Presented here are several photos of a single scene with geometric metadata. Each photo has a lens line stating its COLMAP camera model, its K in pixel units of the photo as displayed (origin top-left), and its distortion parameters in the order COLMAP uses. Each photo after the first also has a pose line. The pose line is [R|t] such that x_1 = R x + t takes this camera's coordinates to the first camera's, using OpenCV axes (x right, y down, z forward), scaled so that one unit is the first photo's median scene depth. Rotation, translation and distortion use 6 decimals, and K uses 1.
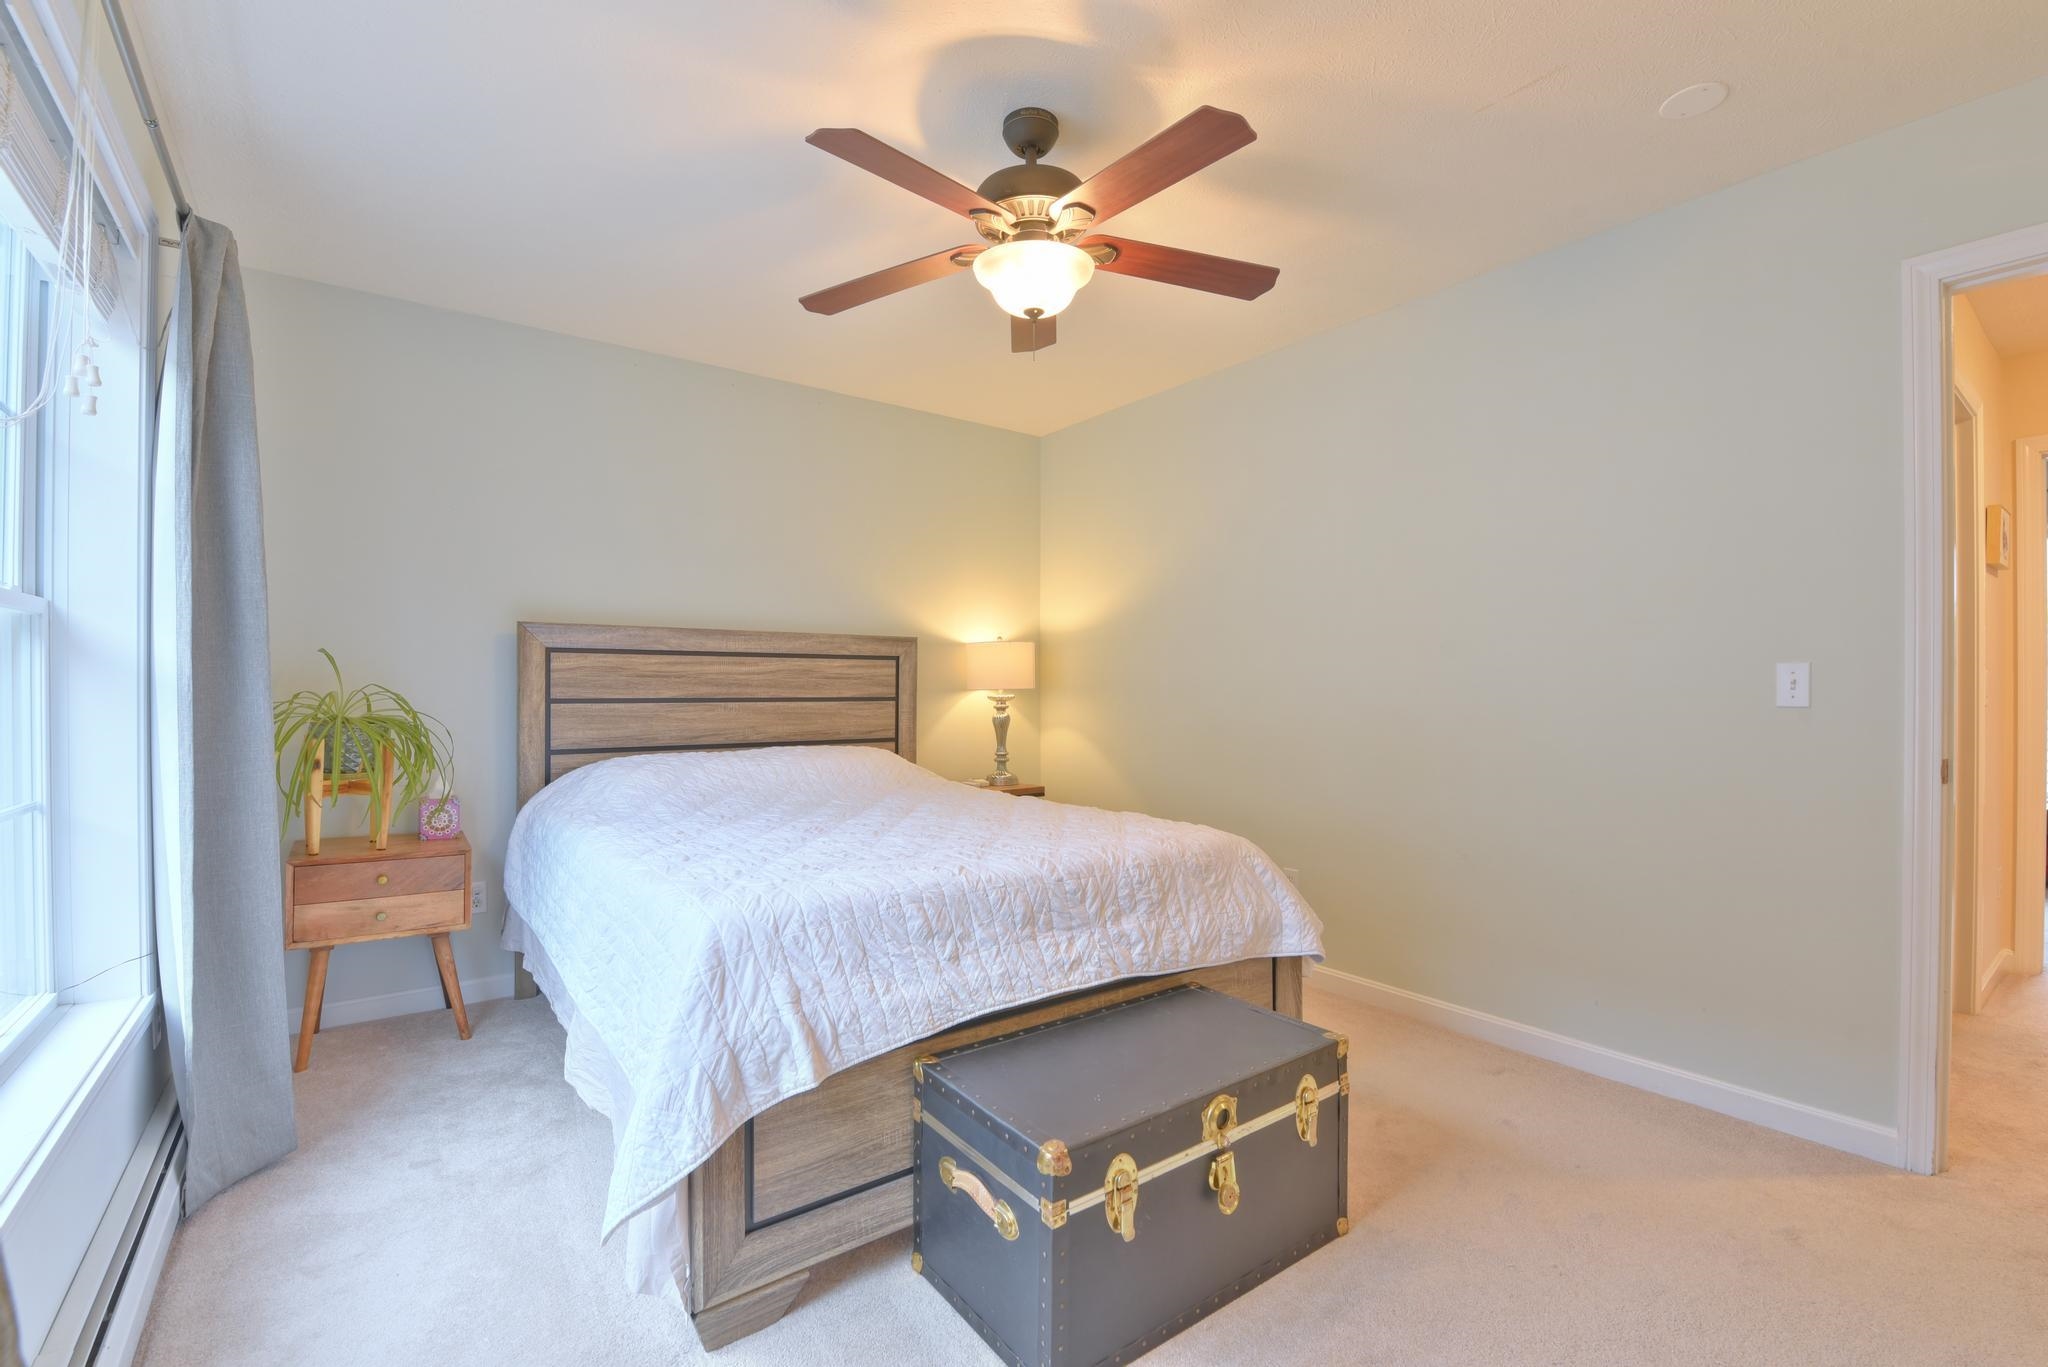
lens RADIAL K [[893.5, 0, 1021.7], [0, 893.5, 694.8], [0, 0, 1]] dist [-0.011532, -0.000743]
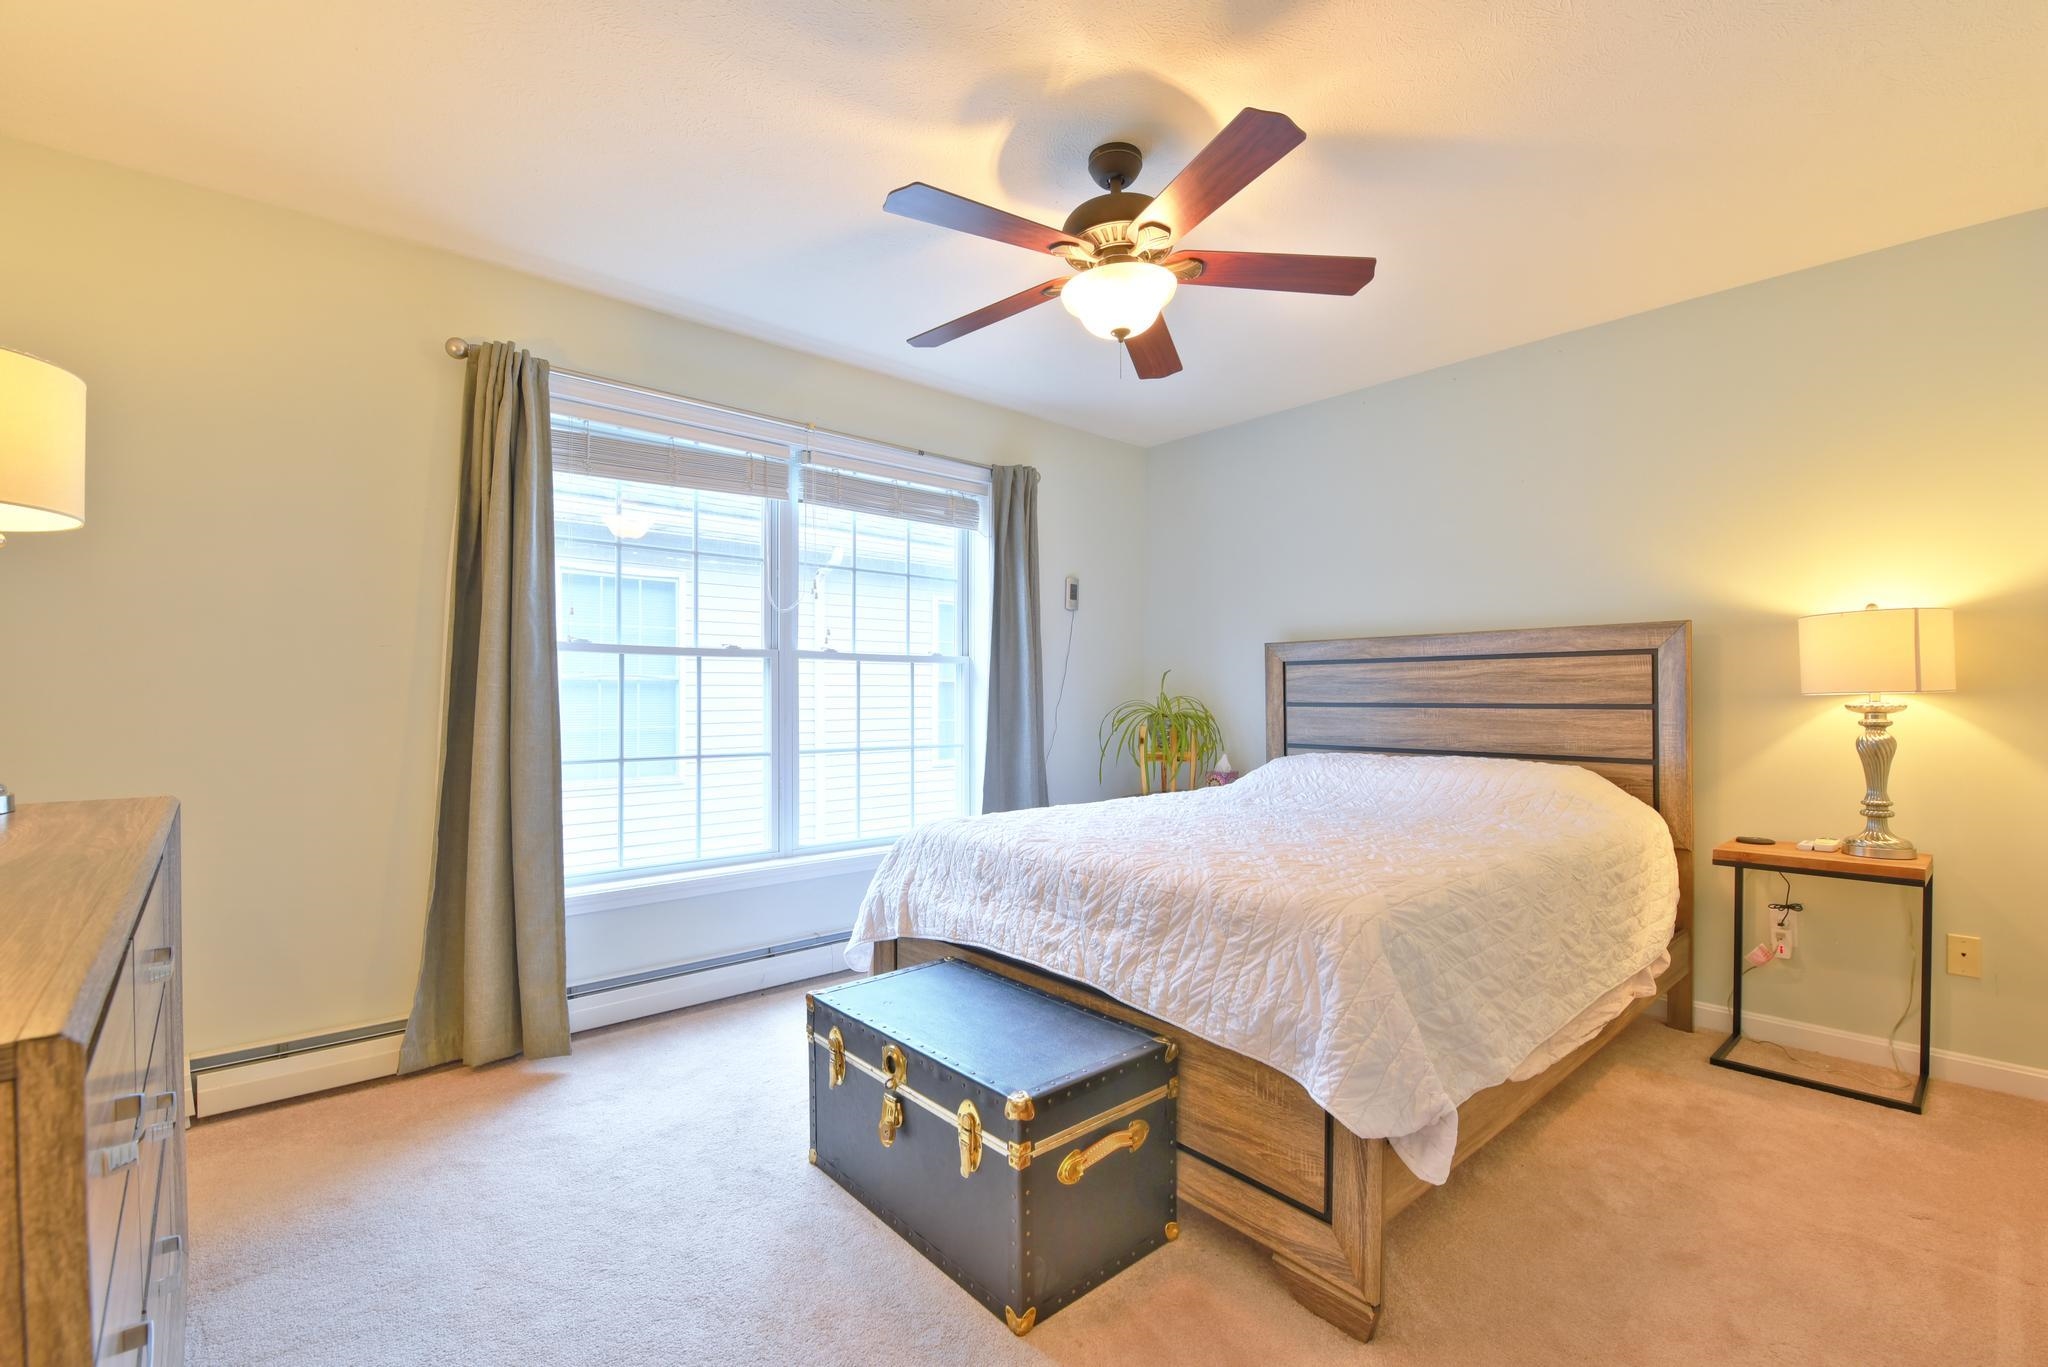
lens RADIAL K [[893.5, 0, 1019.0], [0, 893.5, 682.6], [0, 0, 1]] dist [-0.011532, -0.000743]
pose [[0.072637, -0.016225, -0.997226, 0.628584], [-0.005045, 0.999849, -0.016635, -0.000449], [0.997346, 0.006240, 0.072544, 0.483698]]
